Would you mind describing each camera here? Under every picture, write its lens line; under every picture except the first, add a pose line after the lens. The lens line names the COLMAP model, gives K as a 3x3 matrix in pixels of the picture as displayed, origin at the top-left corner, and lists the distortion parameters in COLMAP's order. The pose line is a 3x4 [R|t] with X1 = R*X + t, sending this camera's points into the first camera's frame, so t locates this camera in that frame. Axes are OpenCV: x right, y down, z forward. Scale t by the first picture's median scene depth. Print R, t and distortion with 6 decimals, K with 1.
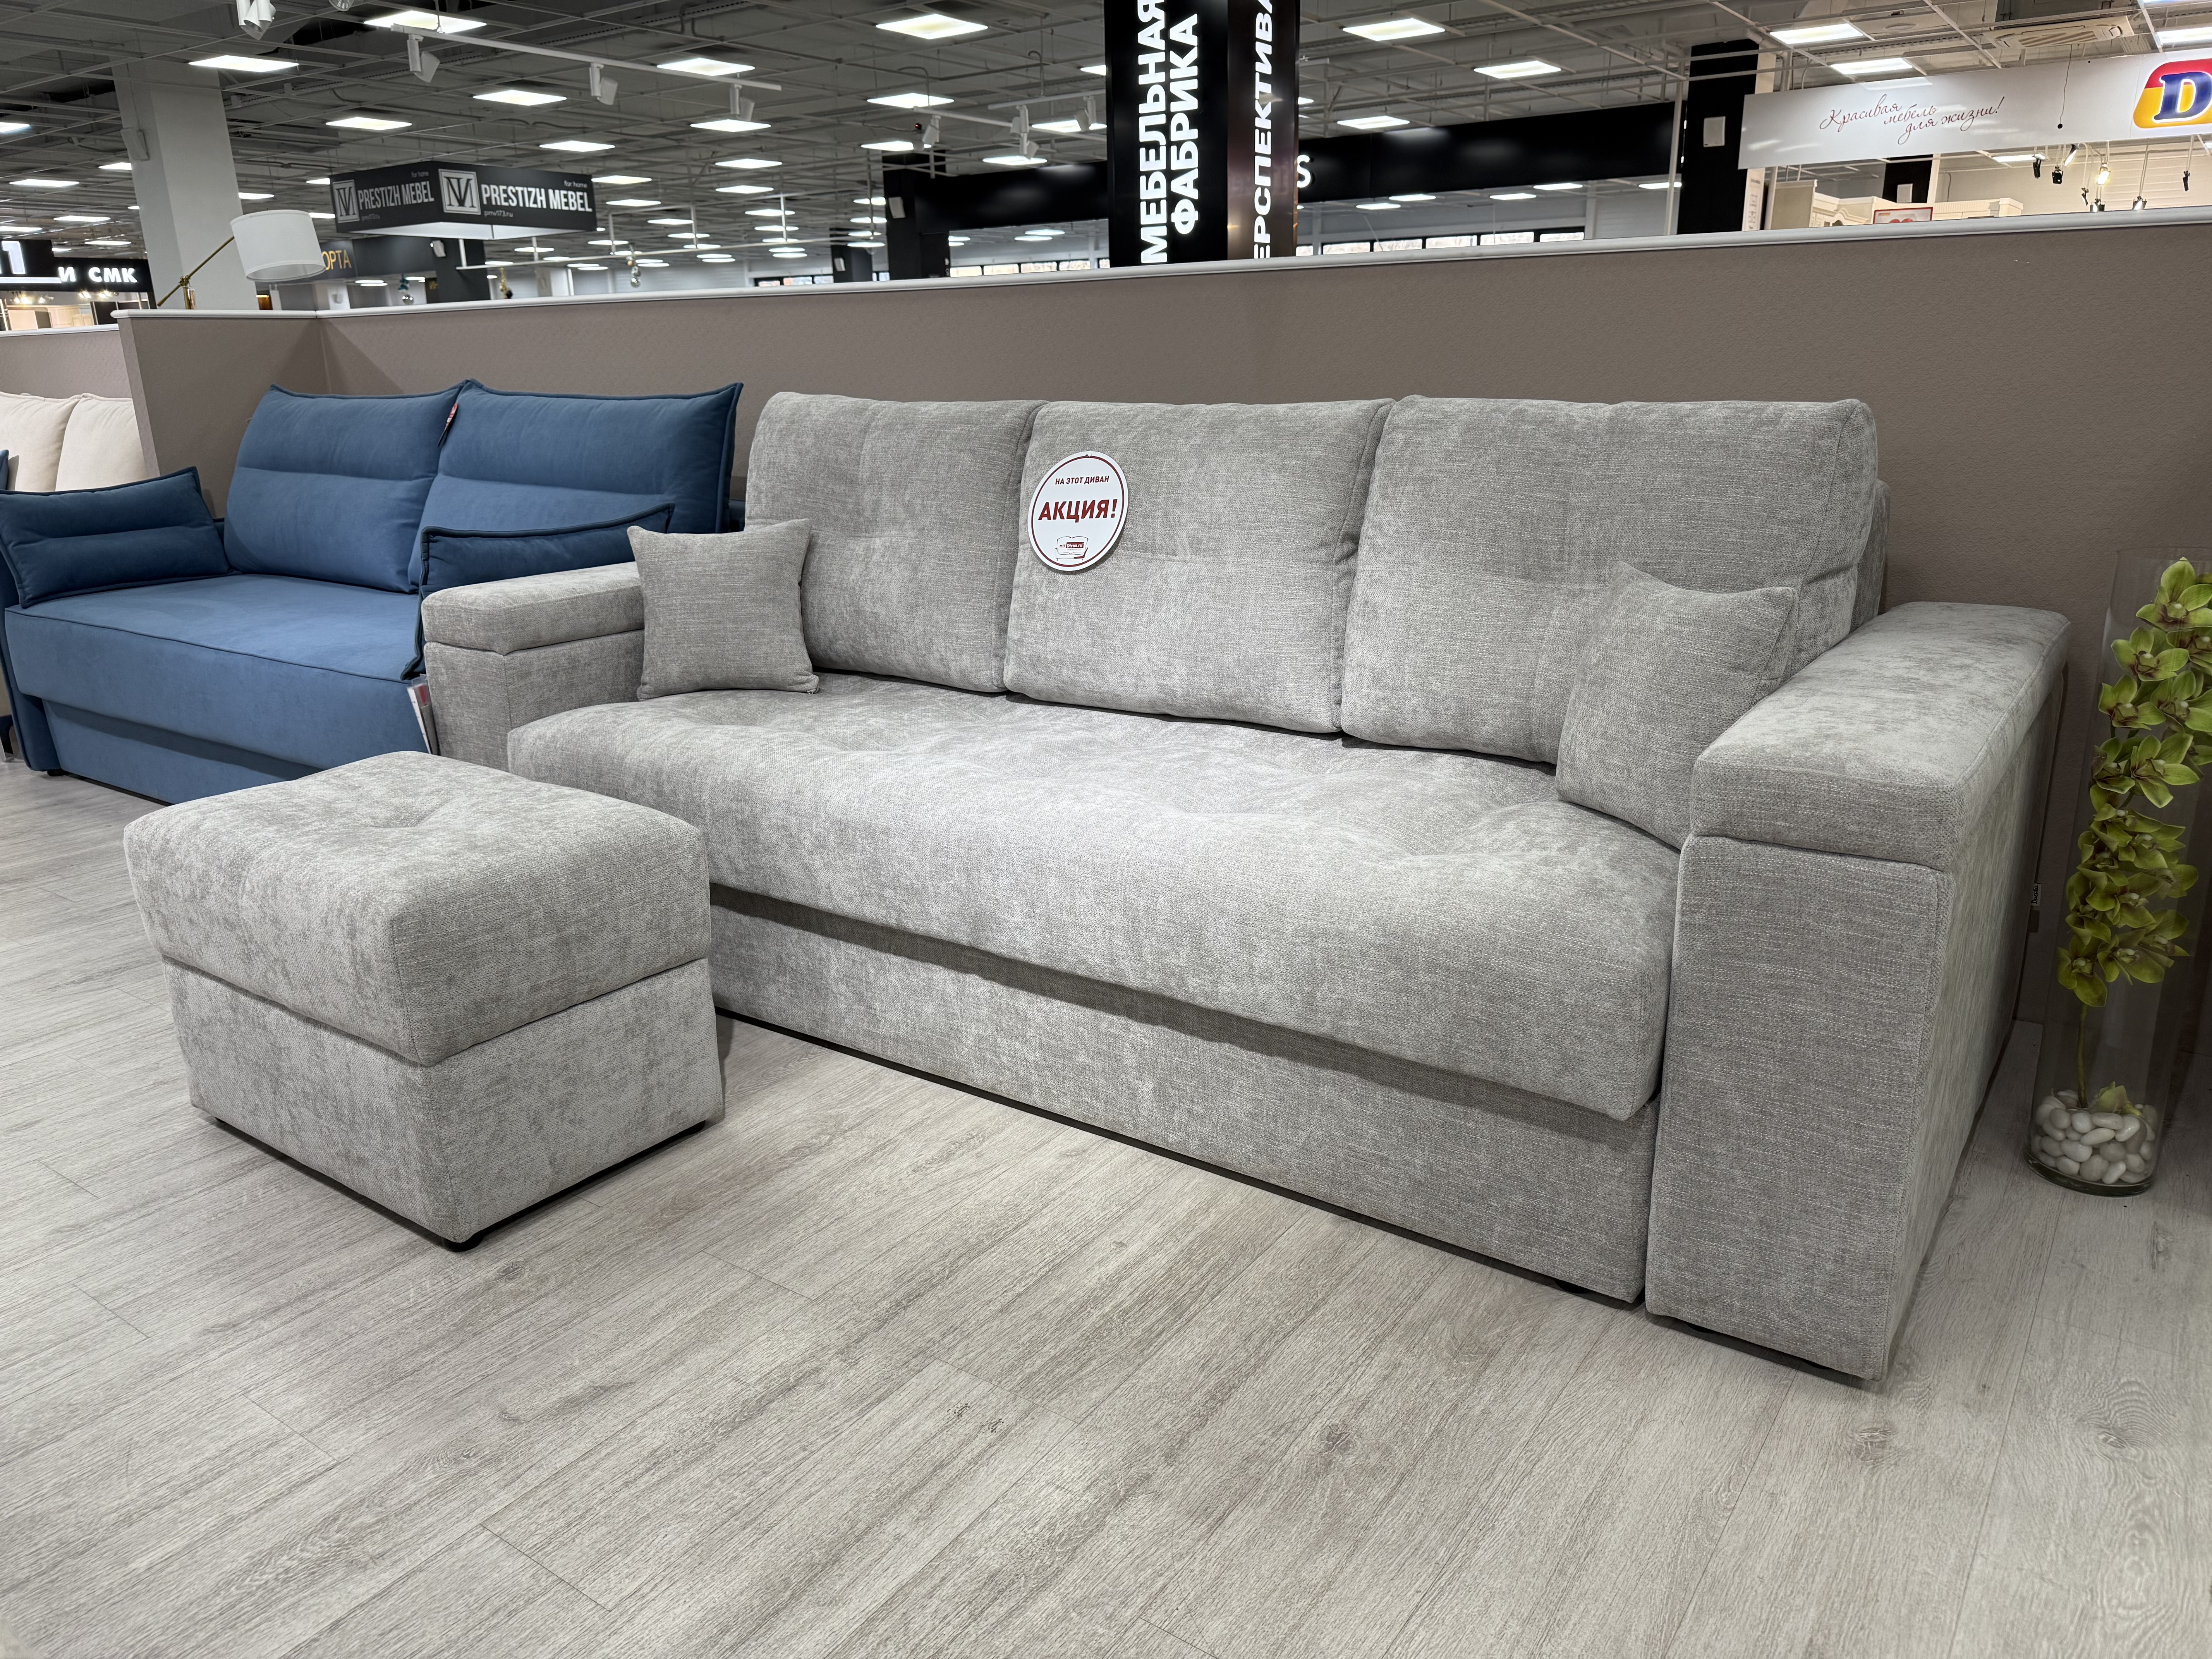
lens RADIAL K [[1553.4, 0, 1106.0], [0, 1553.4, 829.5], [0, 0, 1]] dist [0.000083, -0.004909]
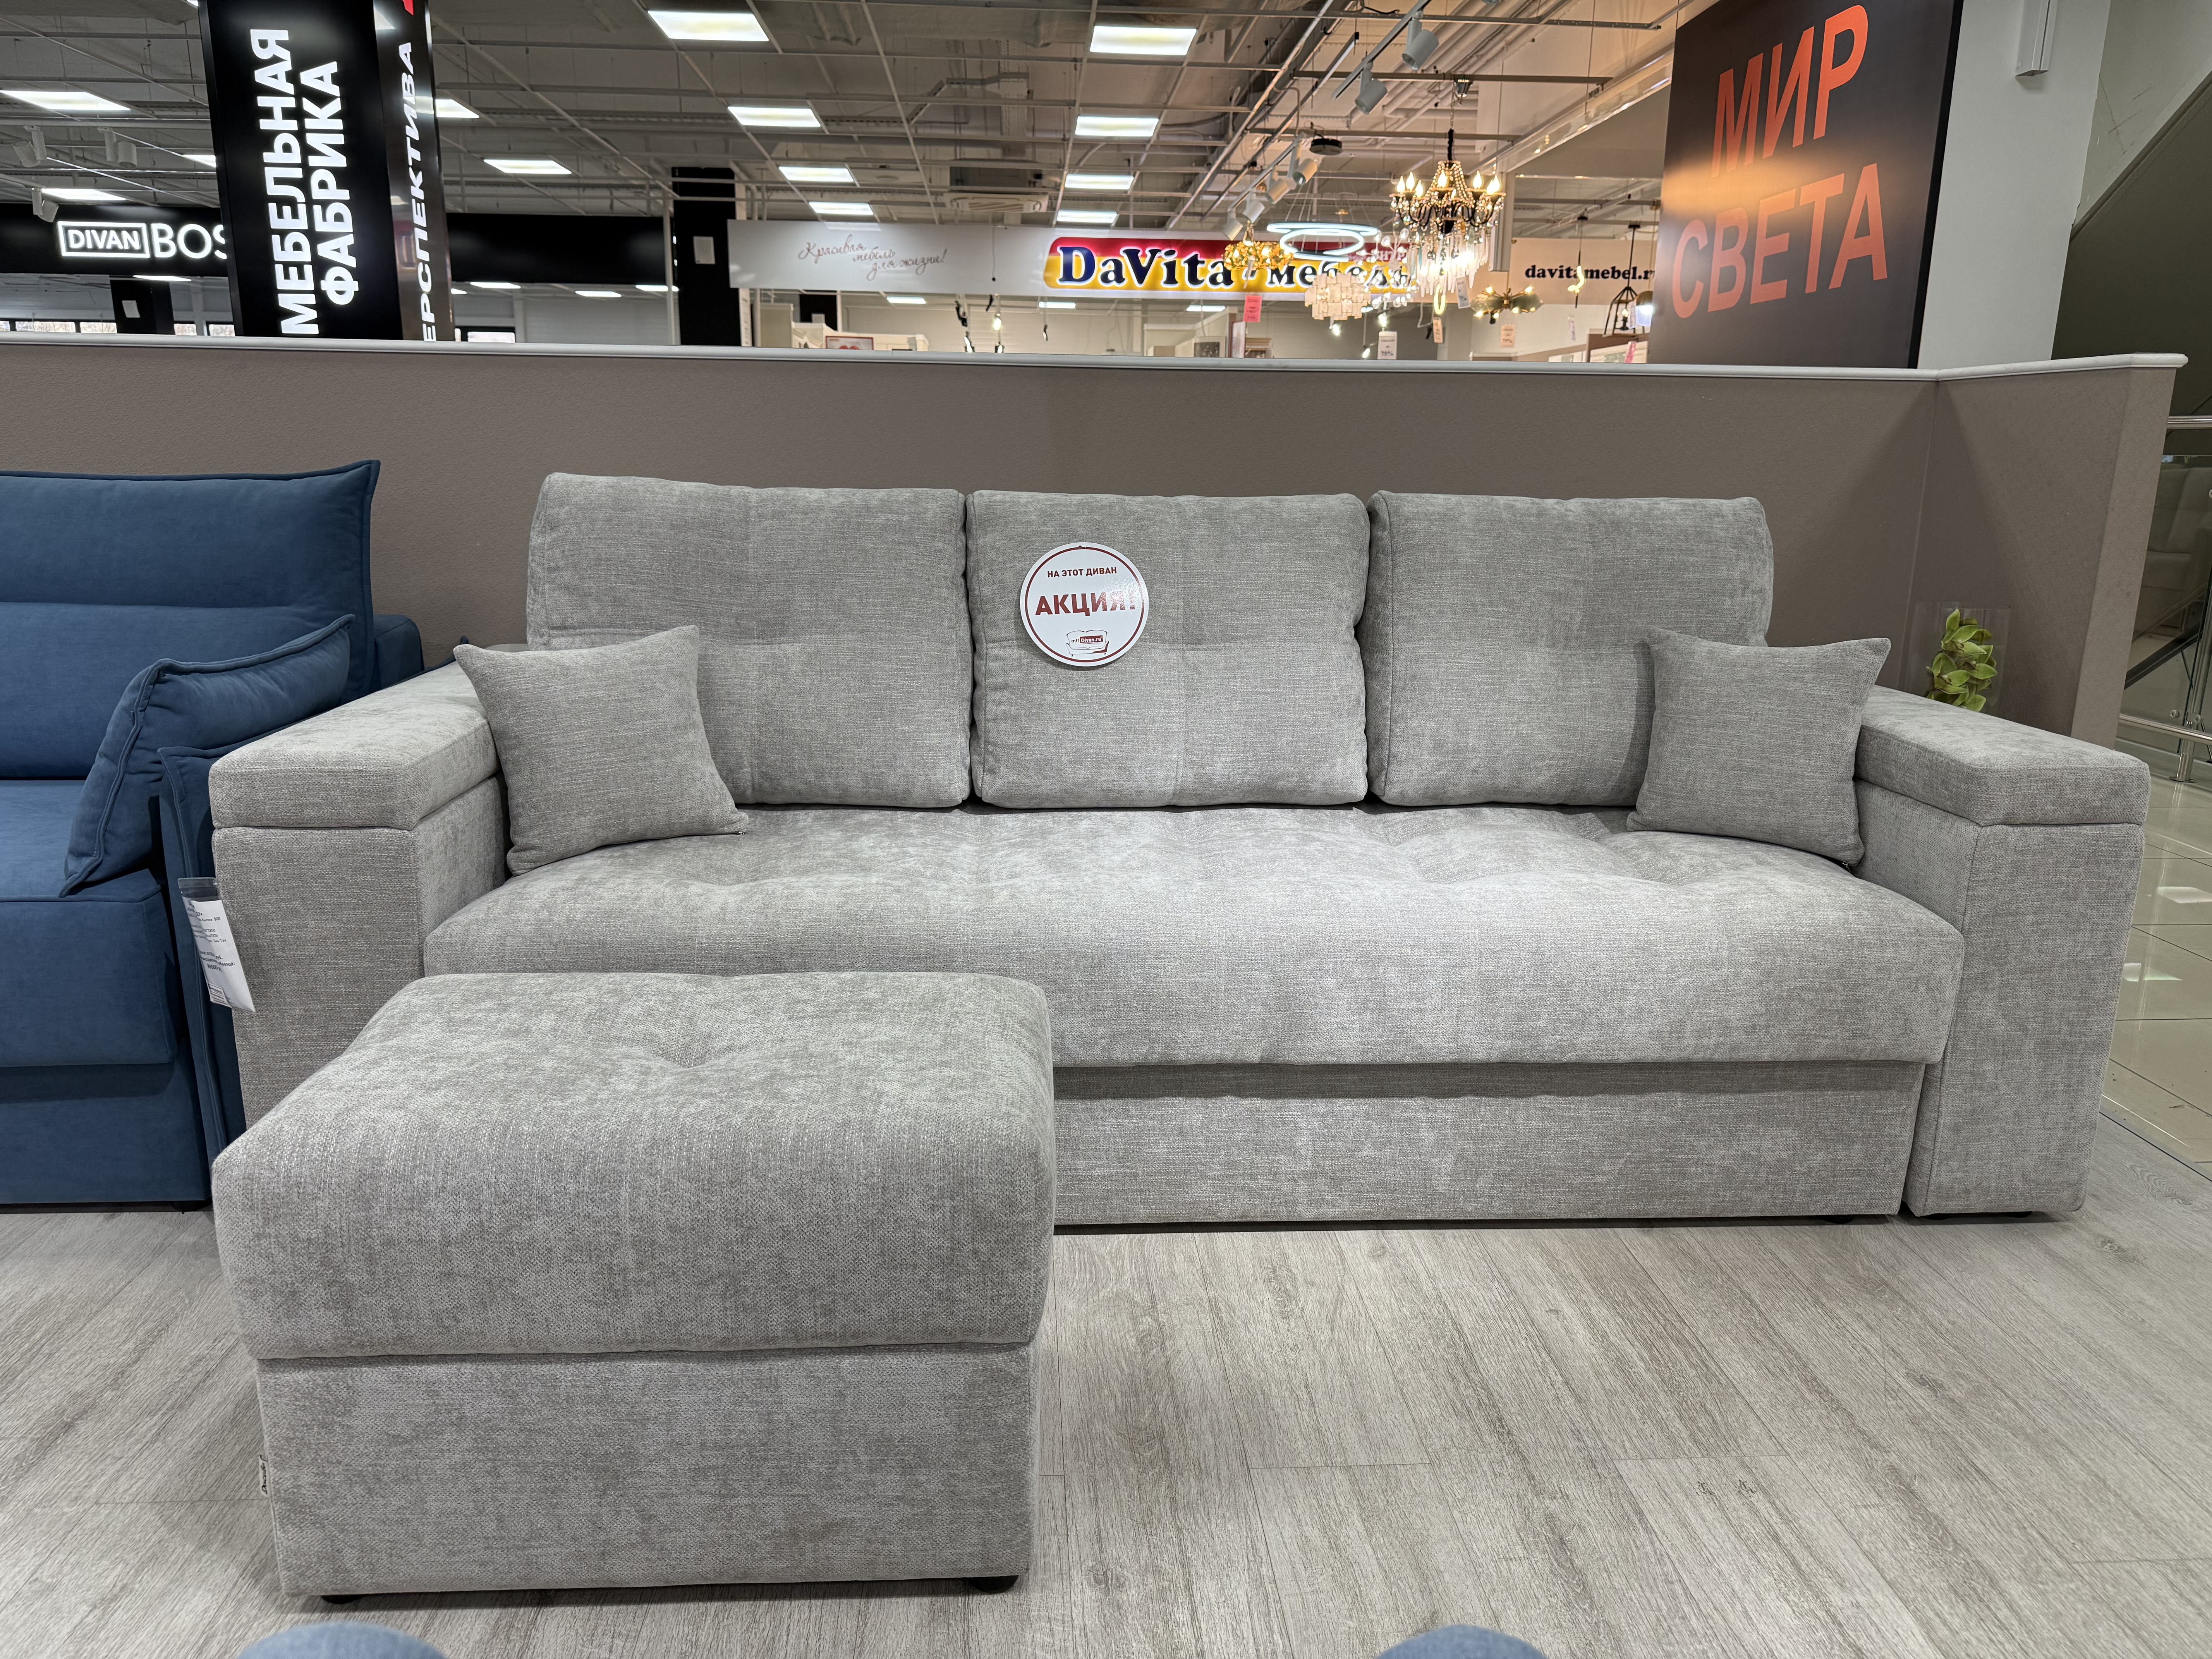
lens RADIAL K [[1553.4, 0, 1106.0], [0, 1553.4, 829.5], [0, 0, 1]] dist [0.000083, -0.004909]
pose [[0.779899, -0.118092, 0.614665, -0.188643], [0.155448, 0.987816, -0.007451, -0.018700], [-0.606296, 0.101359, 0.788753, 0.080609]]
